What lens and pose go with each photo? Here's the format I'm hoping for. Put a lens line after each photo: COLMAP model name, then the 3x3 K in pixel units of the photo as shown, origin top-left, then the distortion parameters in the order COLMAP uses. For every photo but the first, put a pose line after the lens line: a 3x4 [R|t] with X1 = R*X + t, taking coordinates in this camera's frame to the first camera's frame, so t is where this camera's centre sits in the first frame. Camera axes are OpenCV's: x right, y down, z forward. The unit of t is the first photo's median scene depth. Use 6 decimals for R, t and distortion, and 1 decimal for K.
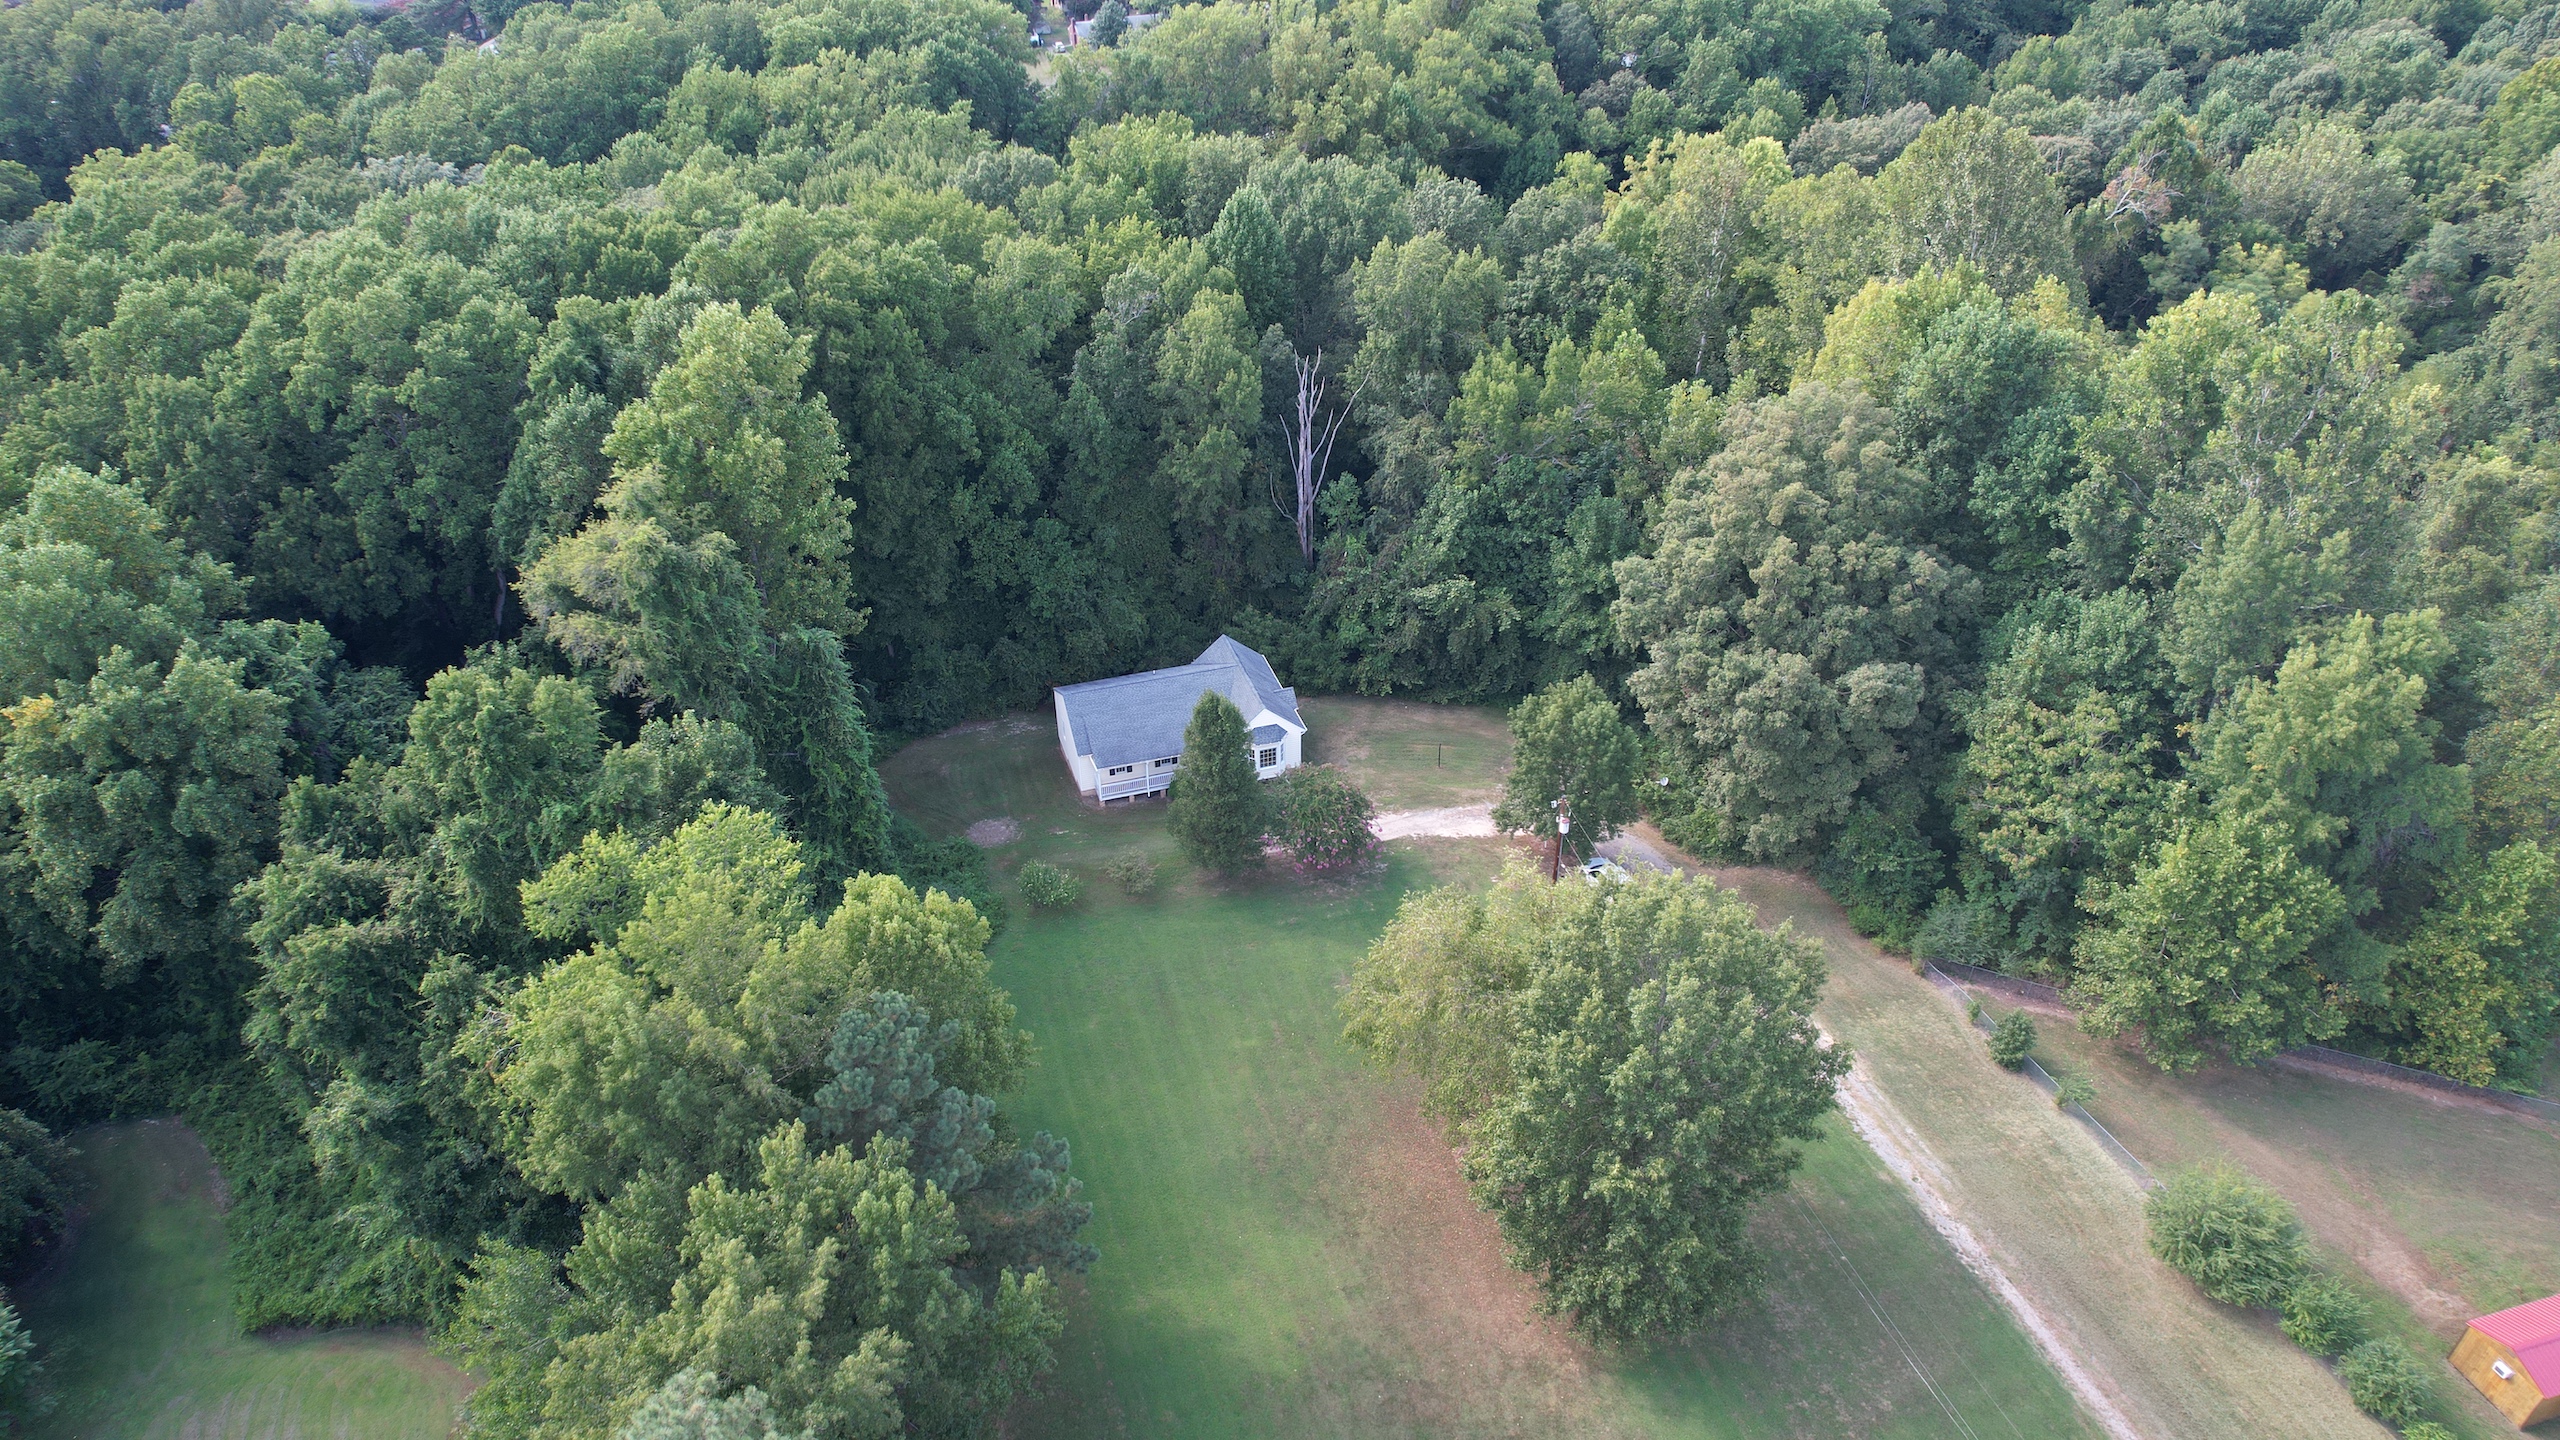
lens RADIAL K [[1635.7, 0, 1286.6], [0, 1635.7, 714.7], [0, 0, 1]] dist [-0.075958, 0.065656]
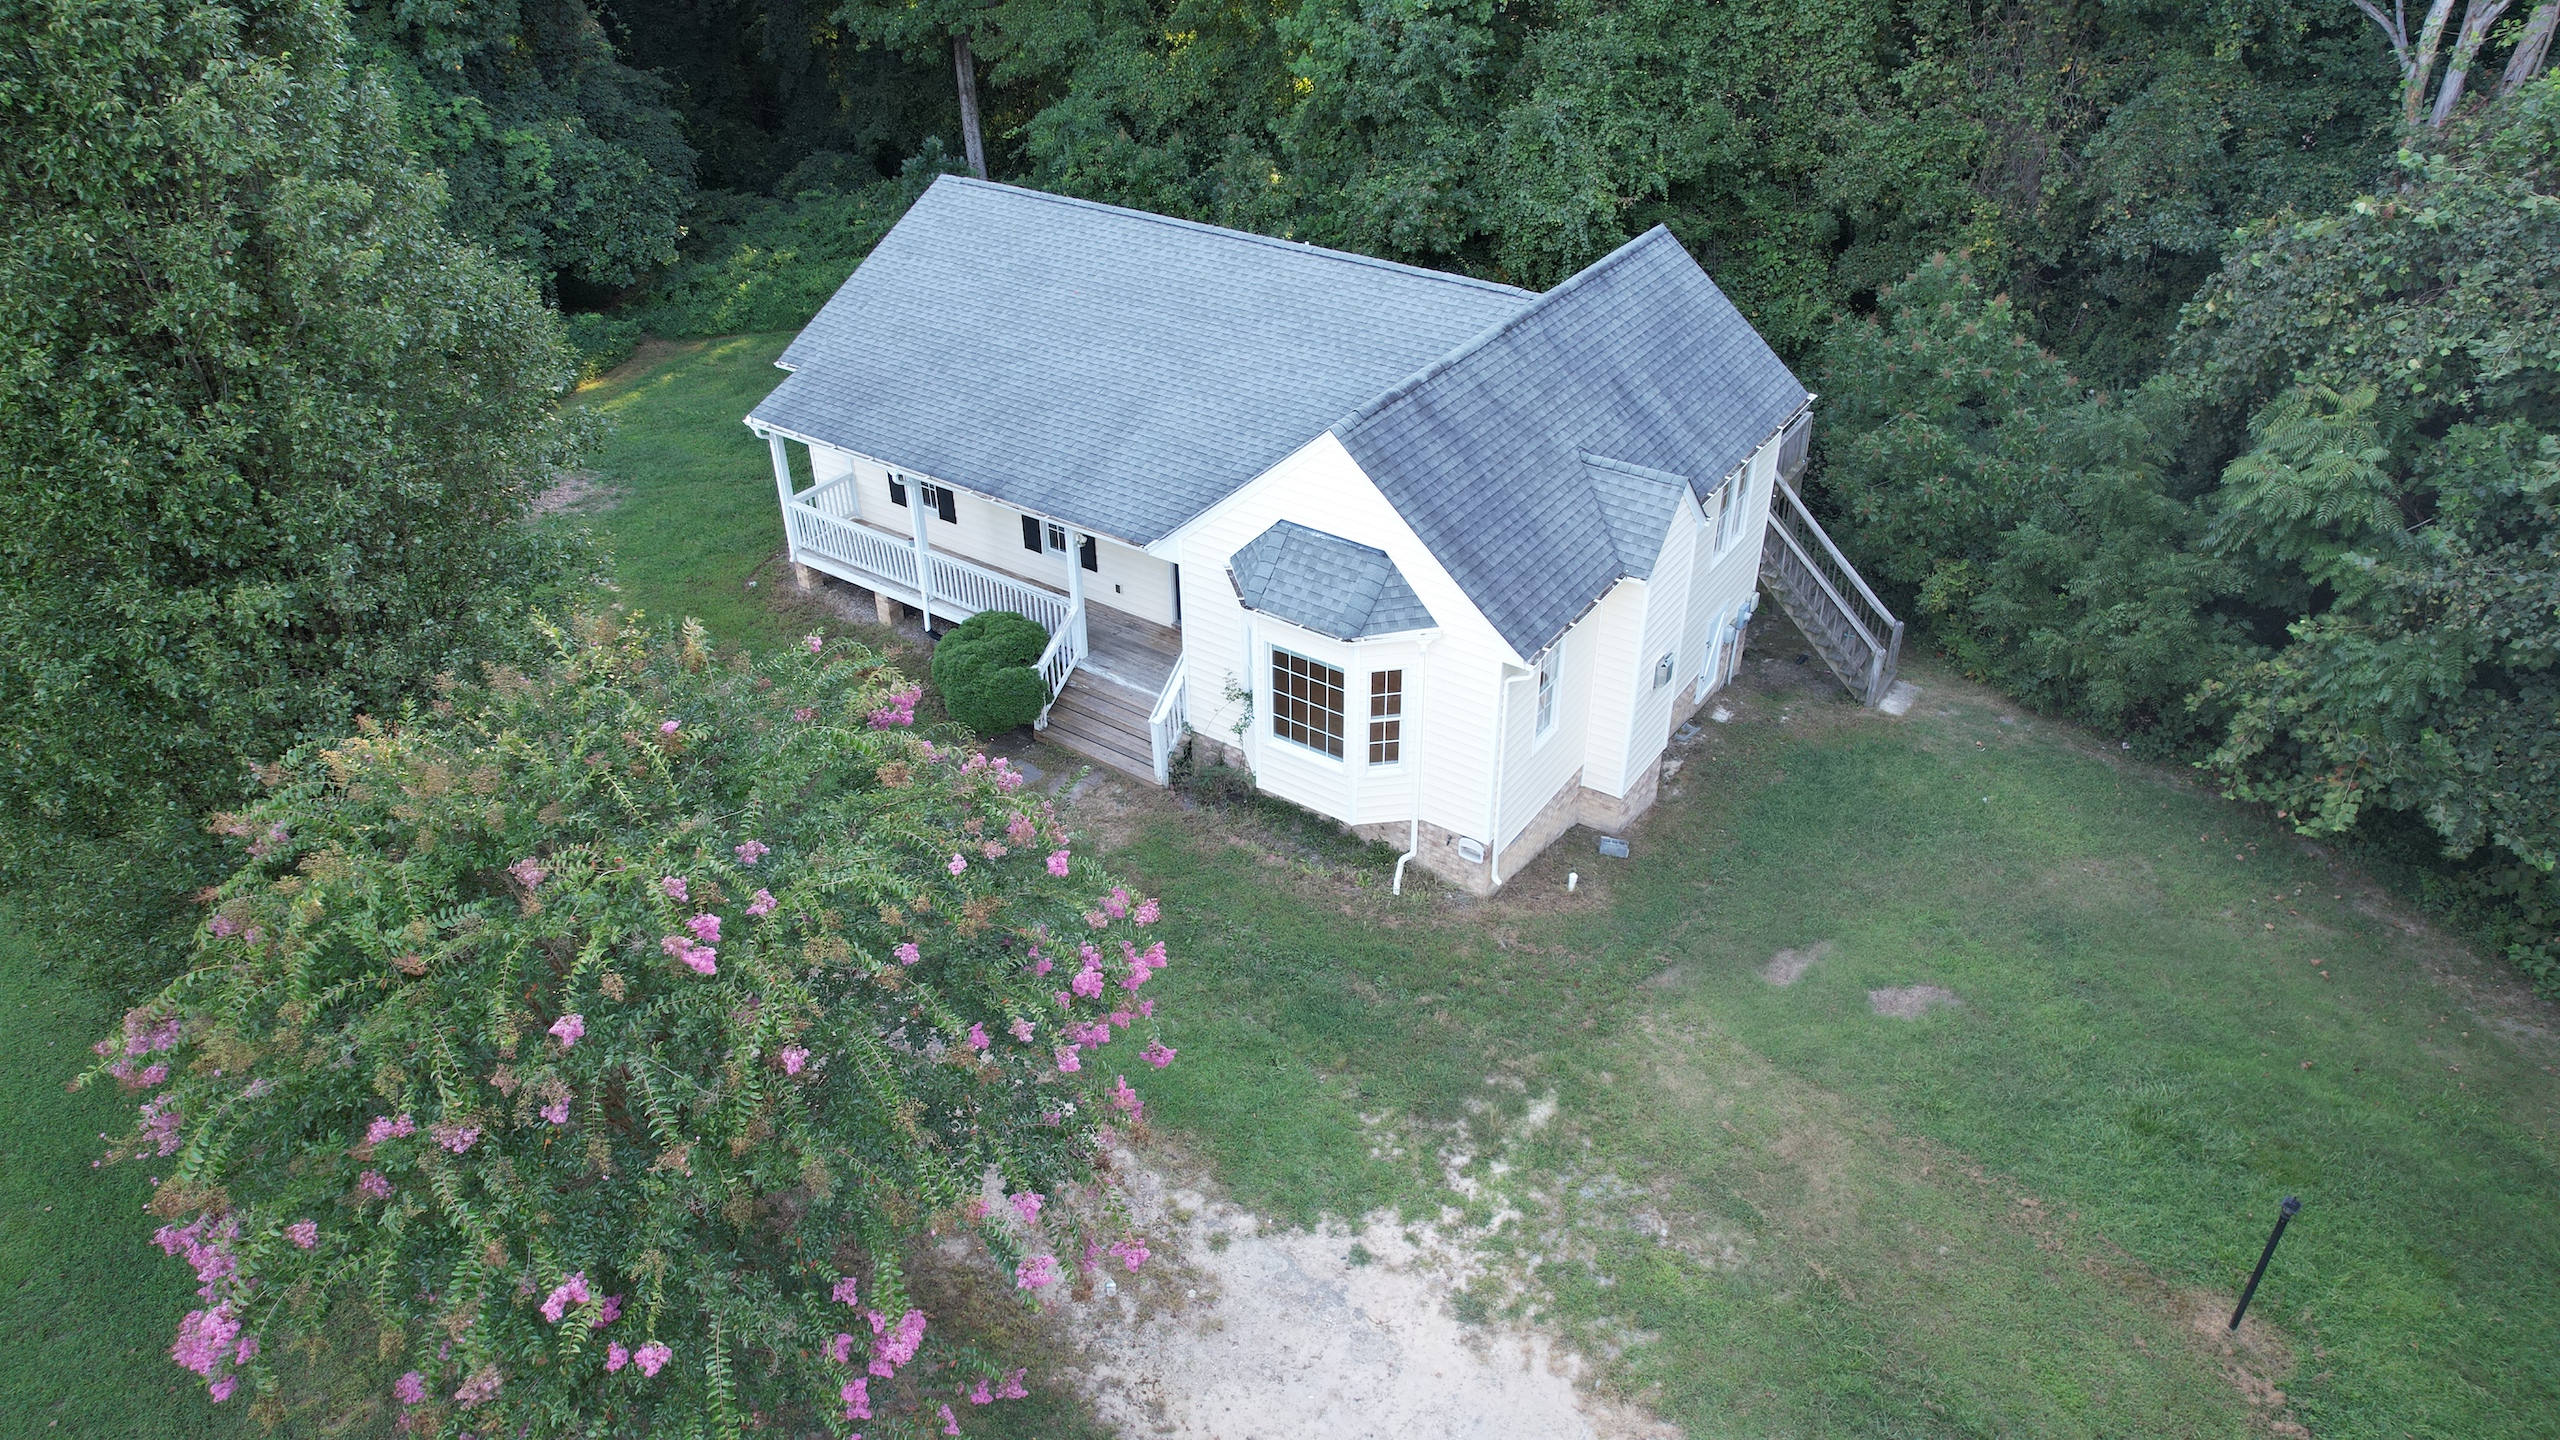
lens RADIAL K [[1635.7, 0, 1288.6], [0, 1635.7, 715.5], [0, 0, 1]] dist [-0.075958, 0.065656]
pose [[0.612199, 0.433852, -0.661048, 0.132437], [-0.431963, 0.883752, 0.179973, -0.007559], [0.662284, 0.175369, 0.728440, 0.969968]]
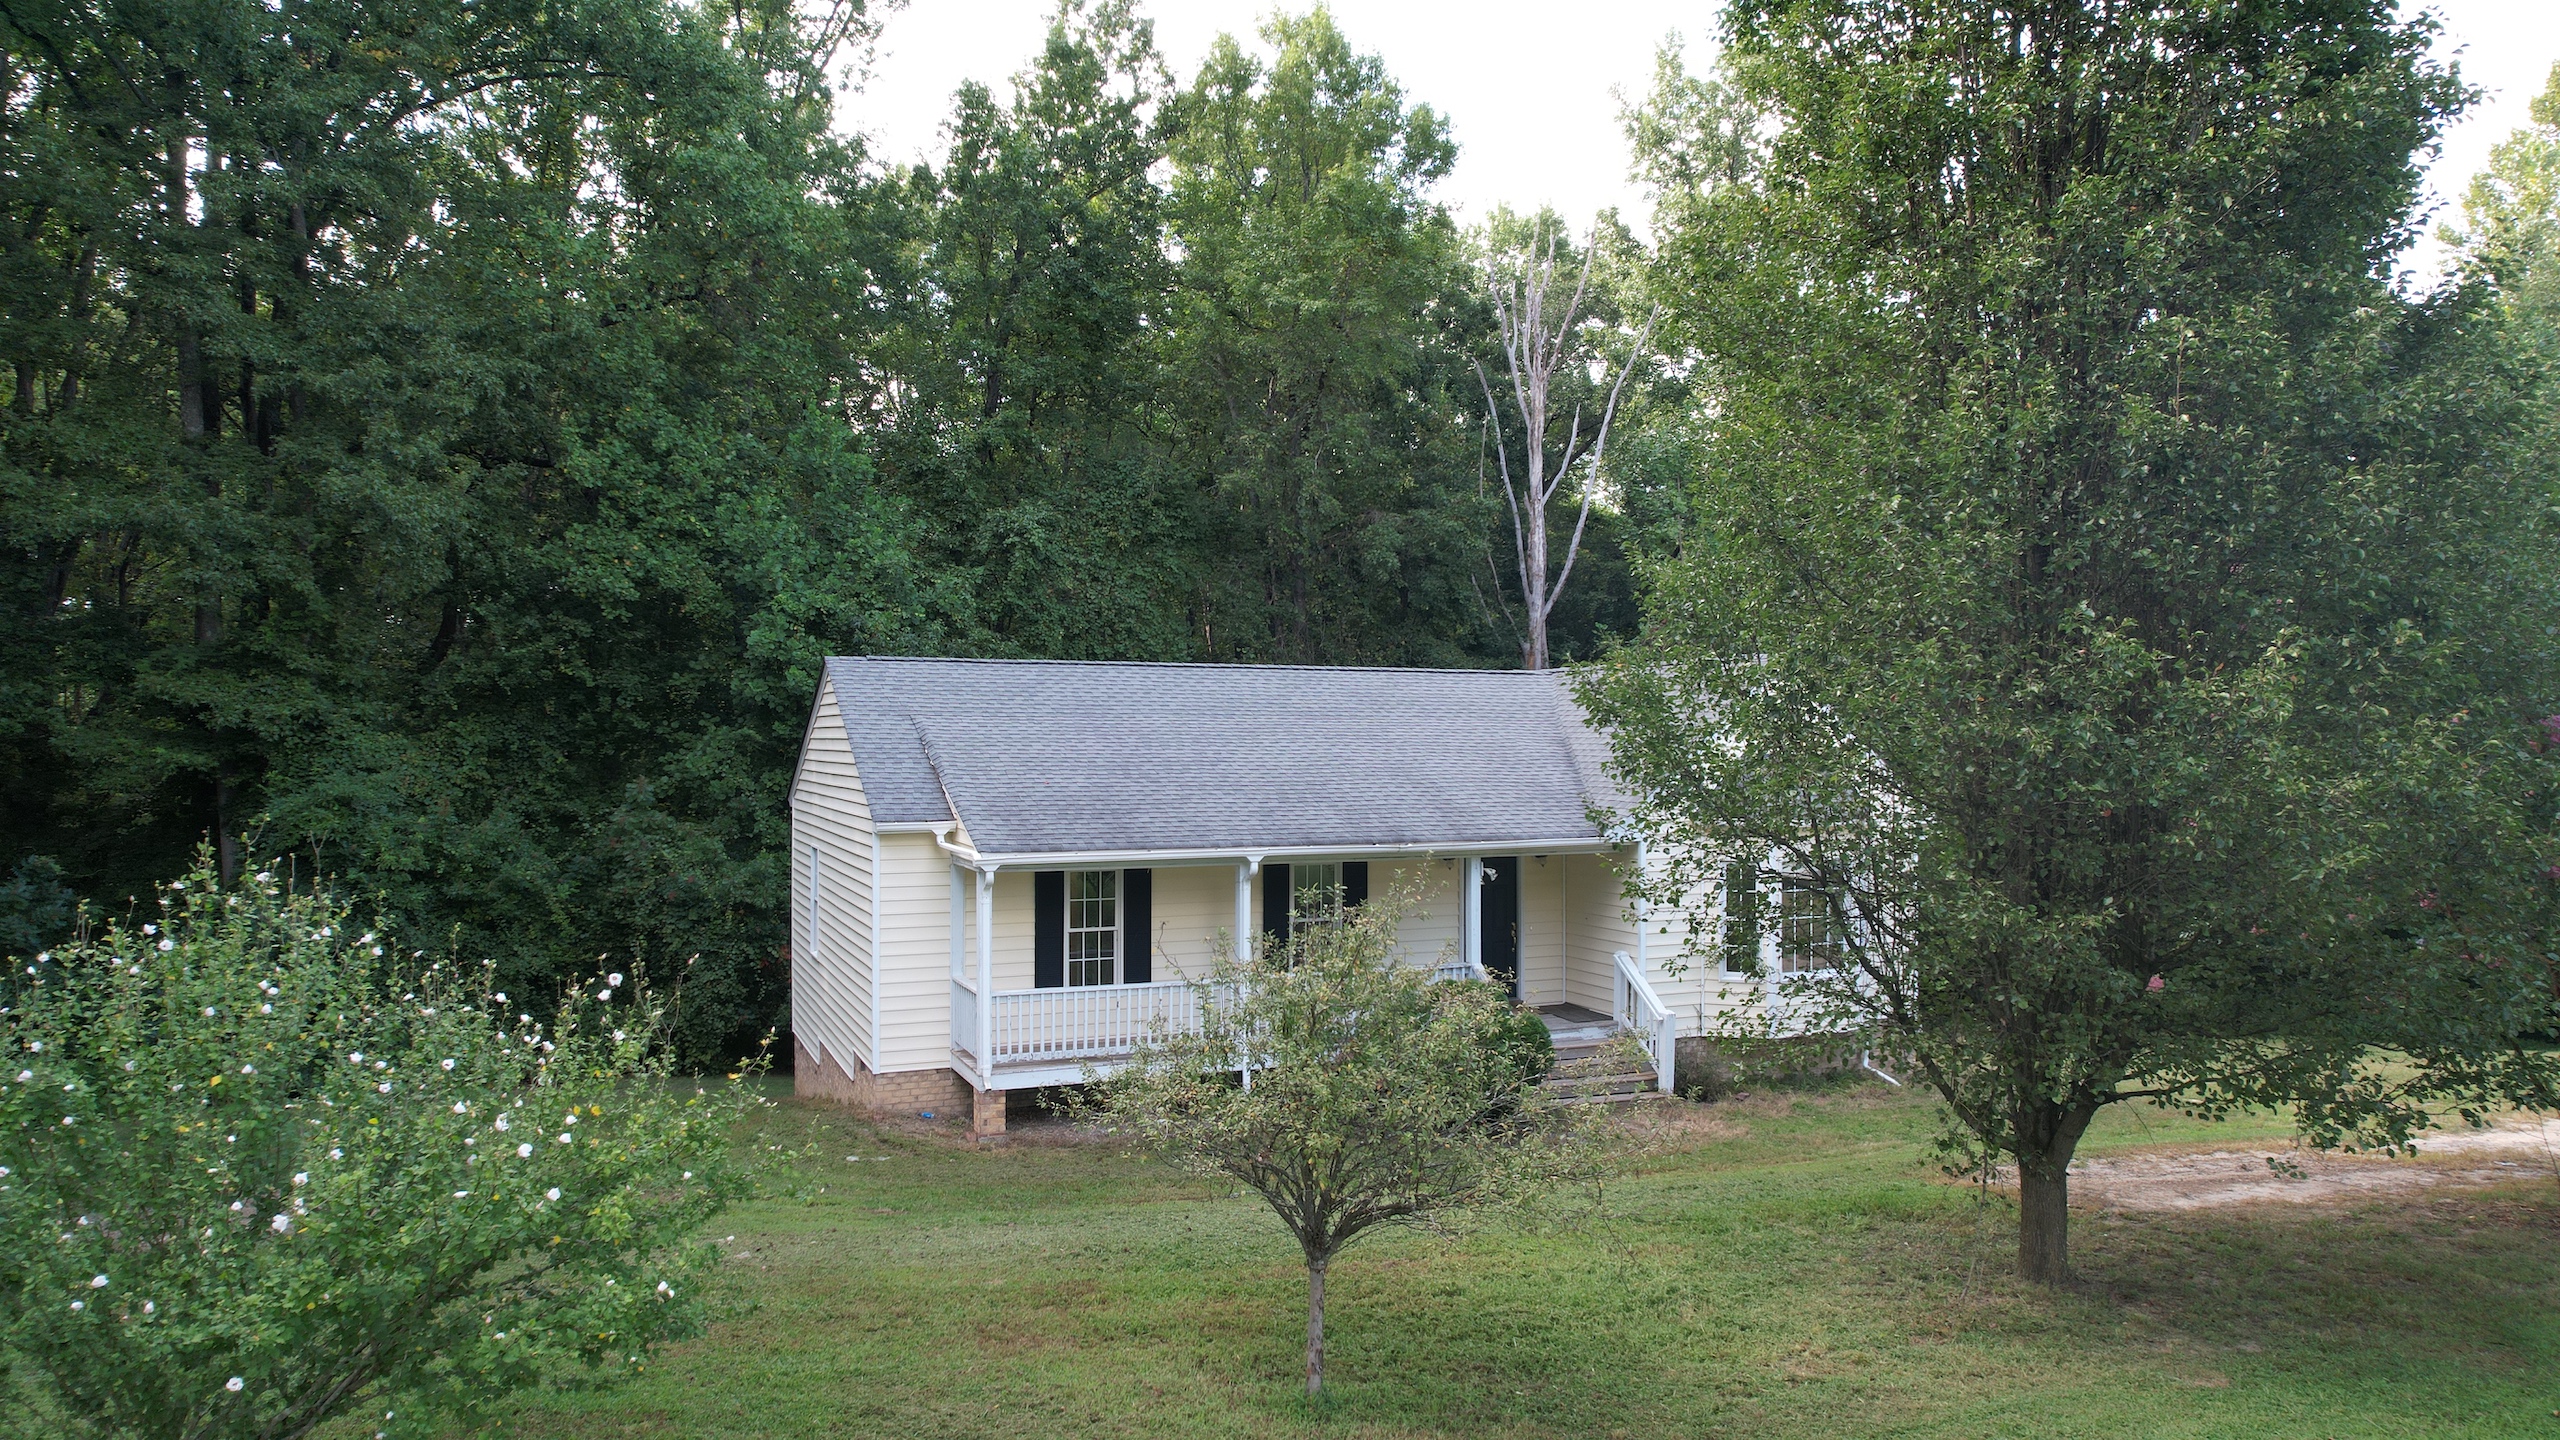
lens RADIAL K [[1635.7, 0, 1281.8], [0, 1635.7, 704.5], [0, 0, 1]] dist [-0.075958, 0.065656]
pose [[0.995091, 0.006668, 0.098738, -0.111600], [0.050537, 0.823581, -0.564943, 0.132084], [-0.085086, 0.567159, 0.819201, 0.931289]]
